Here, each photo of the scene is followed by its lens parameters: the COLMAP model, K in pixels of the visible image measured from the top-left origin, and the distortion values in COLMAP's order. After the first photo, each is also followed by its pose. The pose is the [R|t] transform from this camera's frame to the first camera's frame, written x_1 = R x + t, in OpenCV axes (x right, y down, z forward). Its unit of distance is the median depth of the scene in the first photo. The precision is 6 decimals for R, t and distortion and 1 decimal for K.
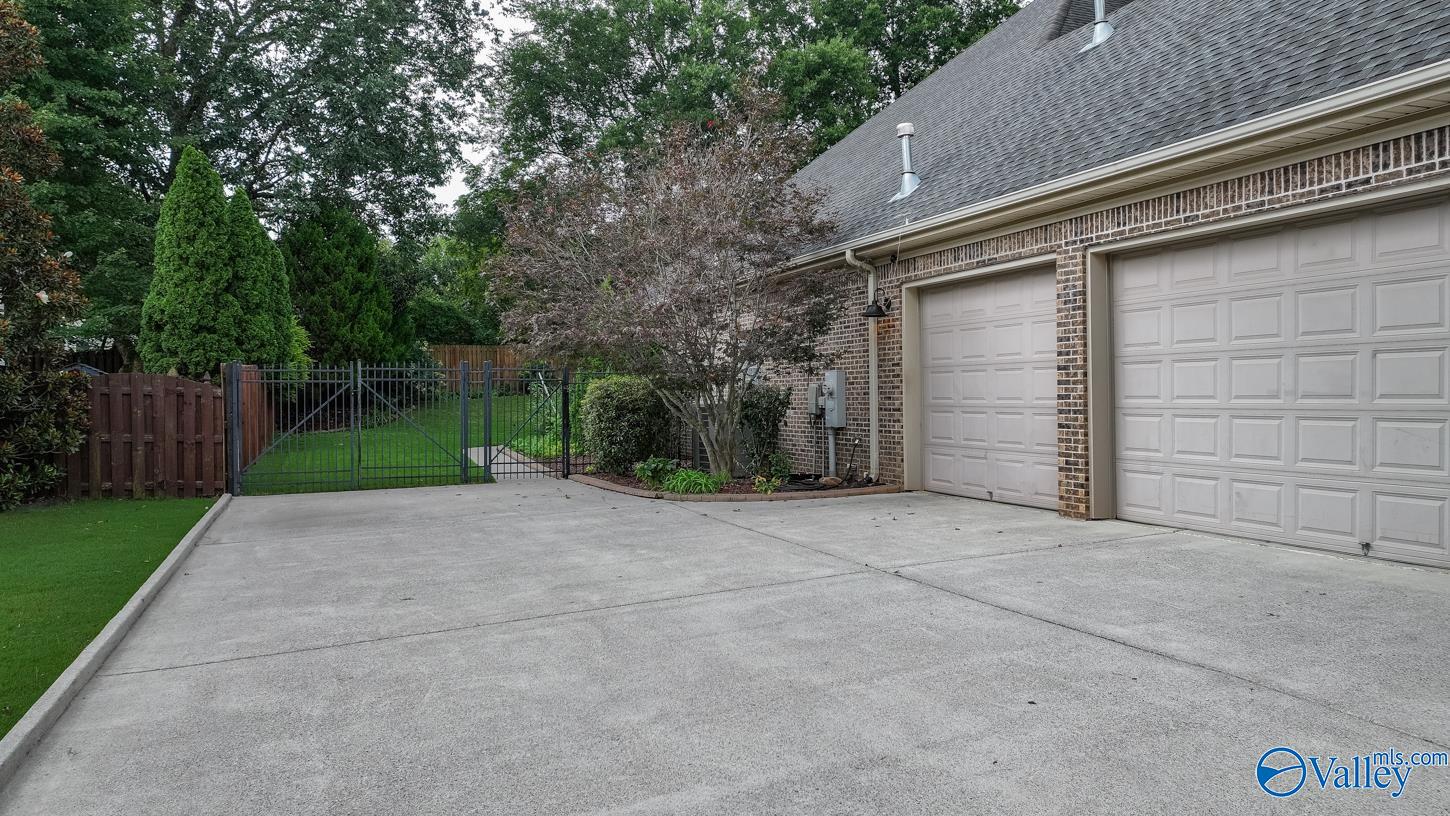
lens RADIAL K [[1018.1, 0, 722.9], [0, 1018.1, 400.6], [0, 0, 1]] dist [0.000797, 0.007678]
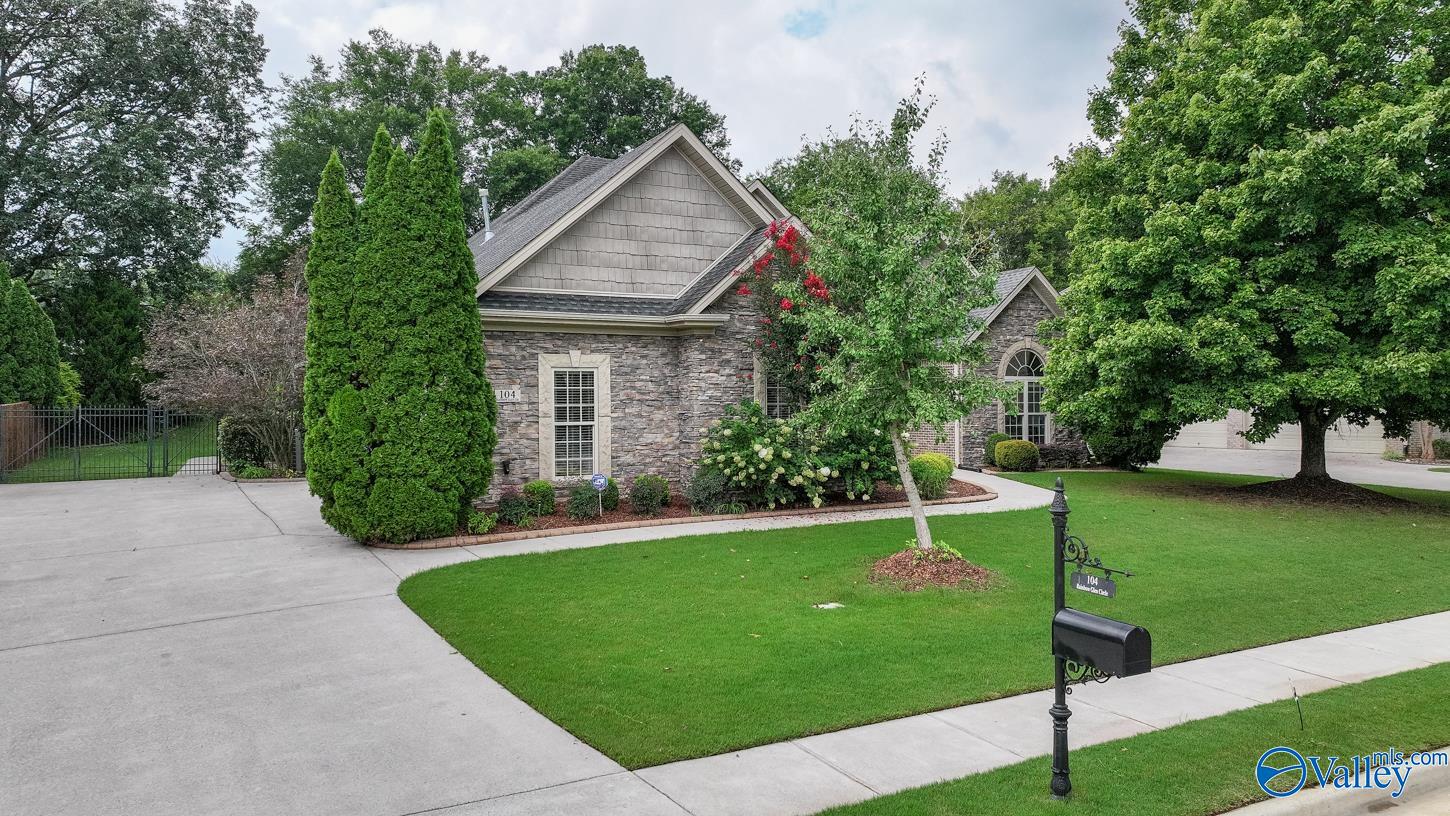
lens RADIAL K [[1018.1, 0, 719.7], [0, 1018.1, 412.3], [0, 0, 1]] dist [0.000797, 0.007678]
pose [[0.992713, 0.007147, 0.120292, 0.263322], [-0.006444, 0.999960, -0.006234, -0.011731], [-0.120332, 0.005413, 0.992719, -0.432446]]
